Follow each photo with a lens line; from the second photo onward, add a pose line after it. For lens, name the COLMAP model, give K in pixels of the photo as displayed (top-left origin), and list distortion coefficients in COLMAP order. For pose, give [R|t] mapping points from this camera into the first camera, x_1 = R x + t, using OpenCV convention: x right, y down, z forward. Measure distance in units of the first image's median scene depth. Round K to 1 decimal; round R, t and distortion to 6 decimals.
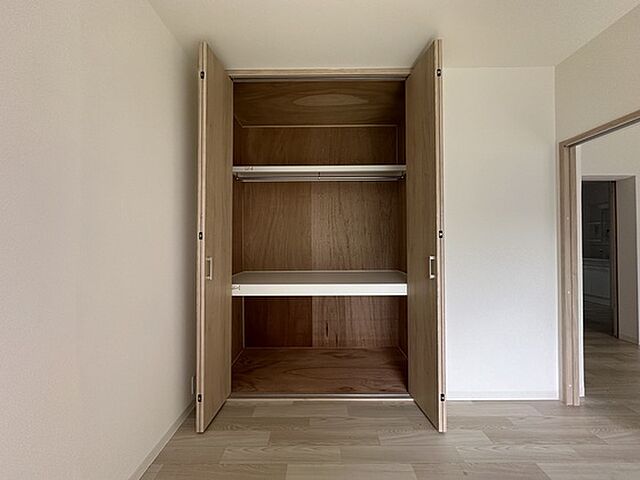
lens RADIAL K [[253.8, 0, 319.0], [0, 253.8, 238.8], [0, 0, 1]] dist [-0.002300, -0.000385]
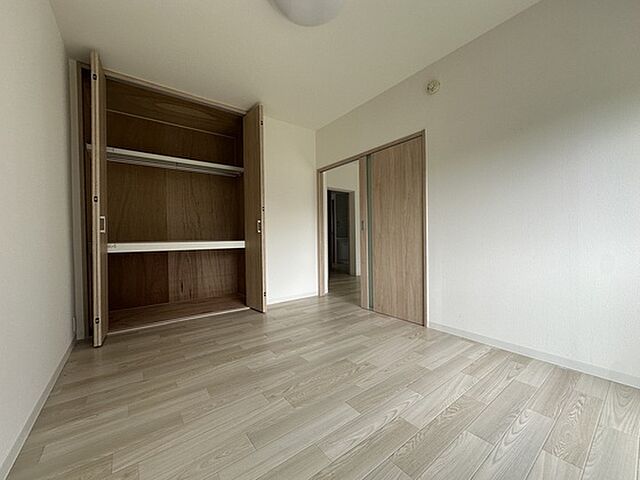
lens RADIAL K [[253.8, 0, 319.0], [0, 253.8, 238.8], [0, 0, 1]] dist [-0.002300, -0.000385]
pose [[0.794686, -0.011367, 0.606915, -0.269136], [0.004354, 0.999906, 0.013027, 0.143587], [-0.607005, -0.007710, 0.794660, -0.597961]]
